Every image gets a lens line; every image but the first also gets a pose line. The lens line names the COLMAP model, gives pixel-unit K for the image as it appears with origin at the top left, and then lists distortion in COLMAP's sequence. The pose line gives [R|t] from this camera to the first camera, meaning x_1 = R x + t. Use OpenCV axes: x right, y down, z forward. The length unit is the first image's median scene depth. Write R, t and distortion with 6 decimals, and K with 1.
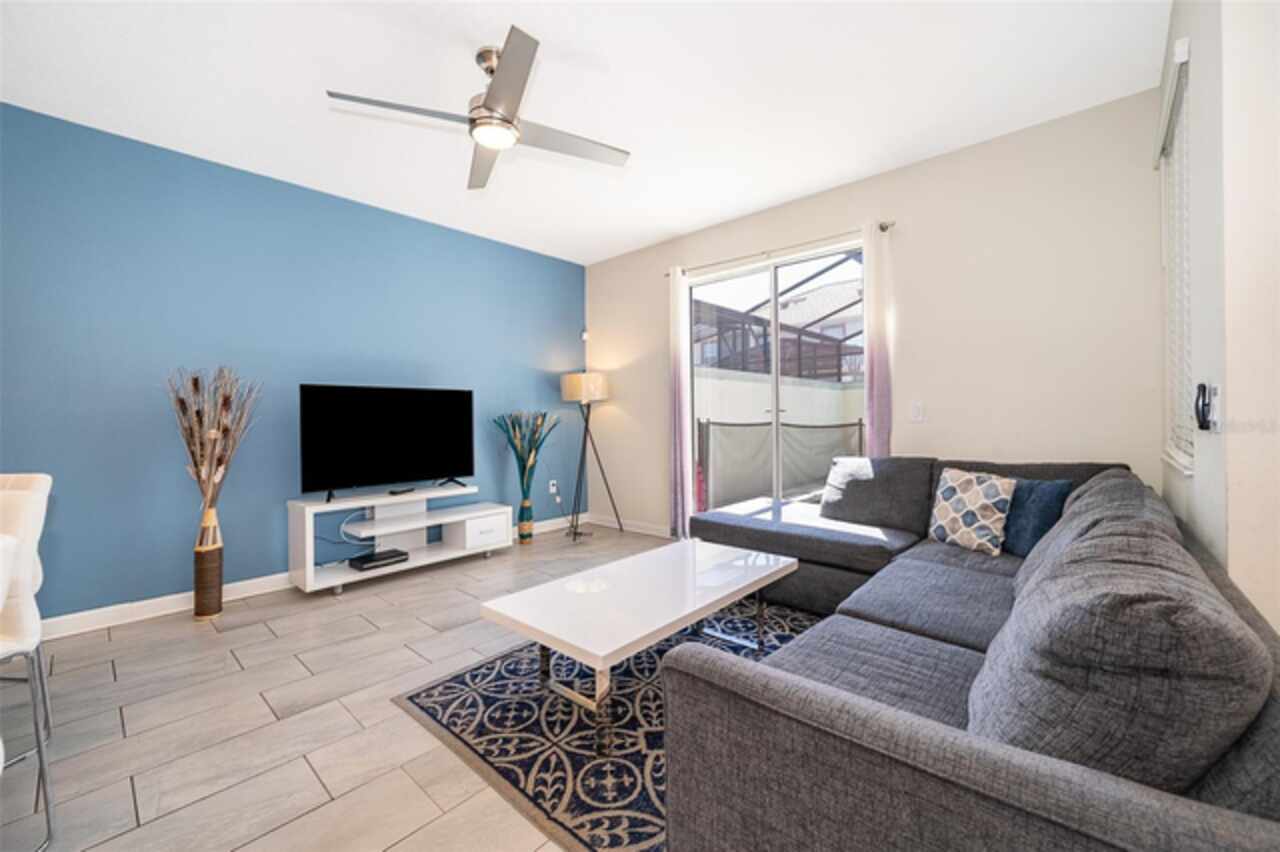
lens RADIAL K [[501.3, 0, 641.7], [0, 501.3, 419.6], [0, 0, 1]] dist [-0.001165, -0.000333]
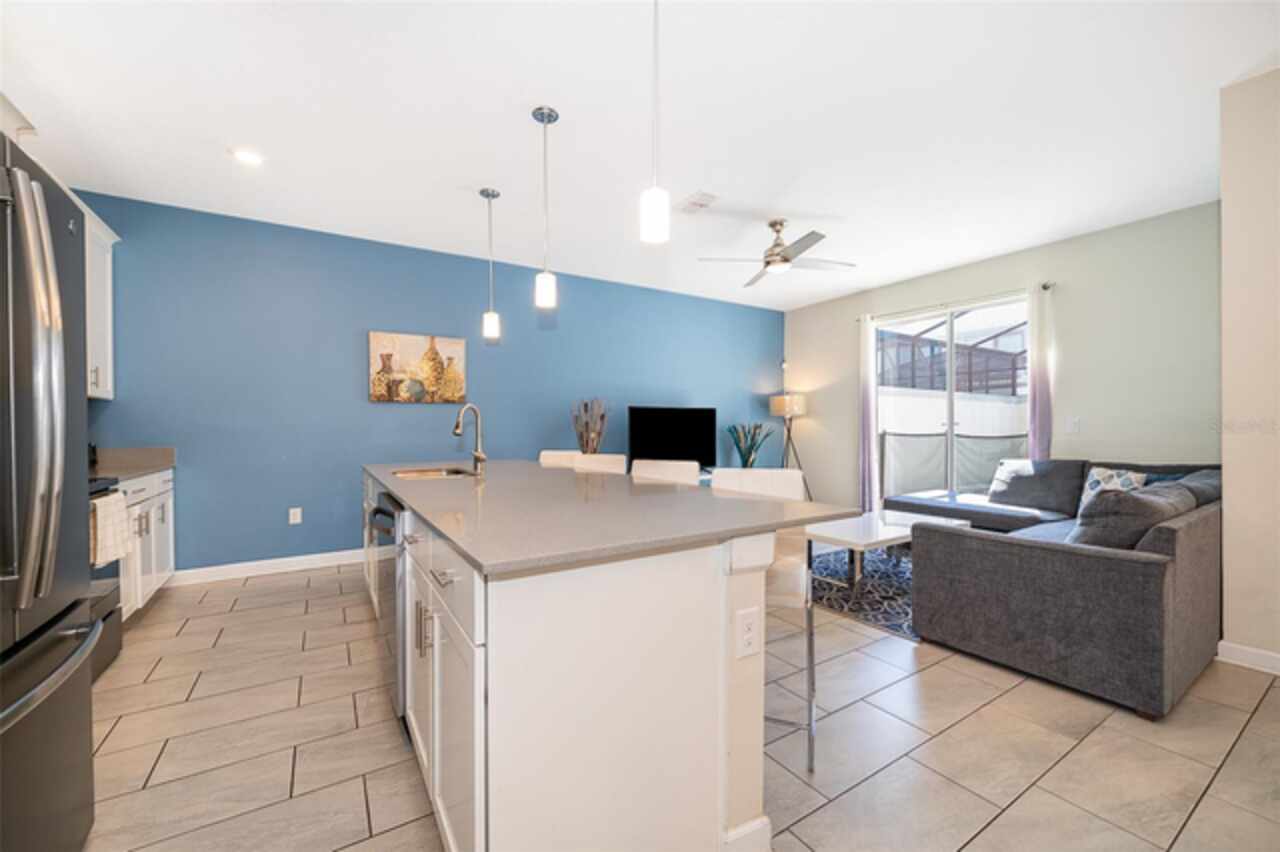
lens RADIAL K [[501.3, 0, 640.7], [0, 501.3, 432.2], [0, 0, 1]] dist [-0.001165, -0.000333]
pose [[0.963327, 0.011165, -0.268098, -0.154468], [-0.010223, 0.999936, 0.004909, 0.005274], [0.268136, -0.001988, 0.963379, -0.455189]]
